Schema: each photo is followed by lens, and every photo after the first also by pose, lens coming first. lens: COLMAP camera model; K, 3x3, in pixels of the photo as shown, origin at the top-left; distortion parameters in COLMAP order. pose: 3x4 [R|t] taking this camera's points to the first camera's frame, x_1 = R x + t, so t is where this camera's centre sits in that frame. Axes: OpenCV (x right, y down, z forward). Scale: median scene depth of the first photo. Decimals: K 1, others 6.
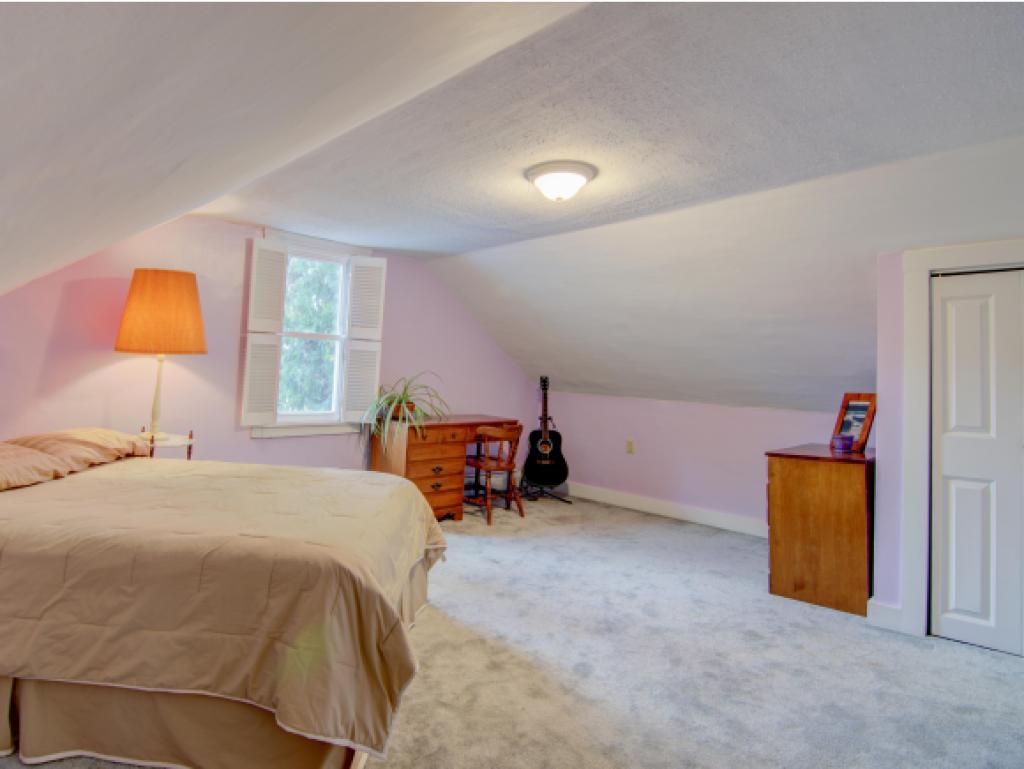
lens RADIAL K [[597.6, 0, 469.2], [0, 597.6, 369.3], [0, 0, 1]] dist [-0.003002, -0.002009]
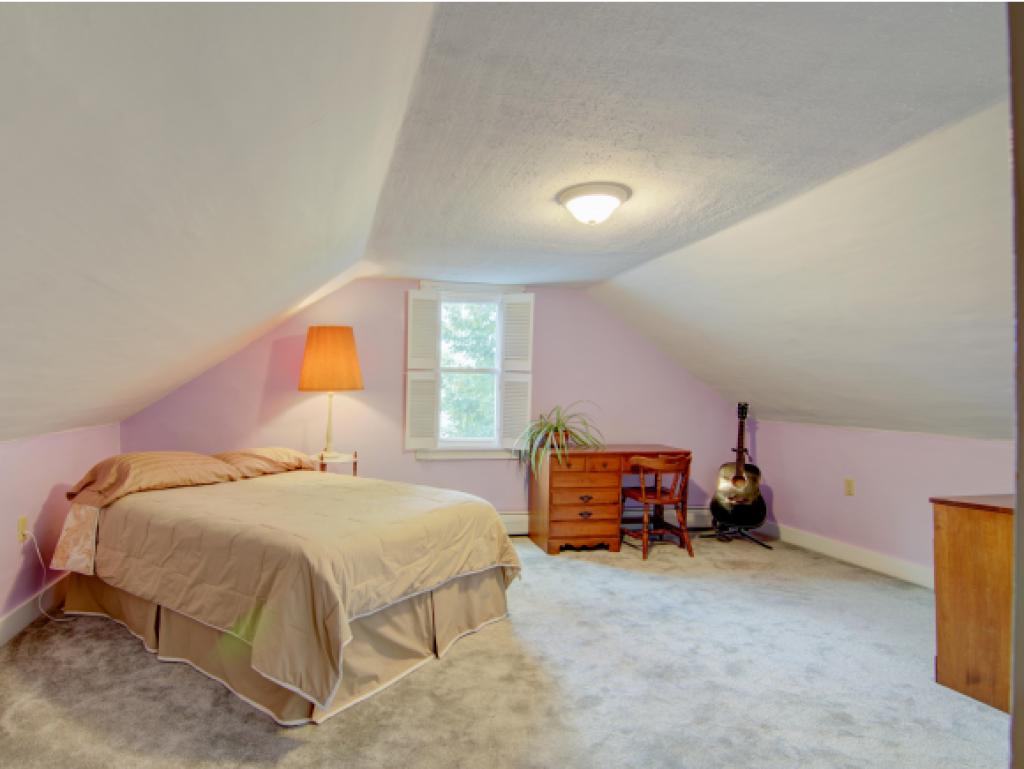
lens RADIAL K [[600.6, 0, 450.9], [0, 600.6, 389.3], [0, 0, 1]] dist [-0.007463, -0.004626]
pose [[0.859248, -0.027447, -0.510822, 0.340447], [0.019605, 0.999593, -0.020732, 0.002207], [0.511183, 0.007800, 0.859436, 0.019582]]
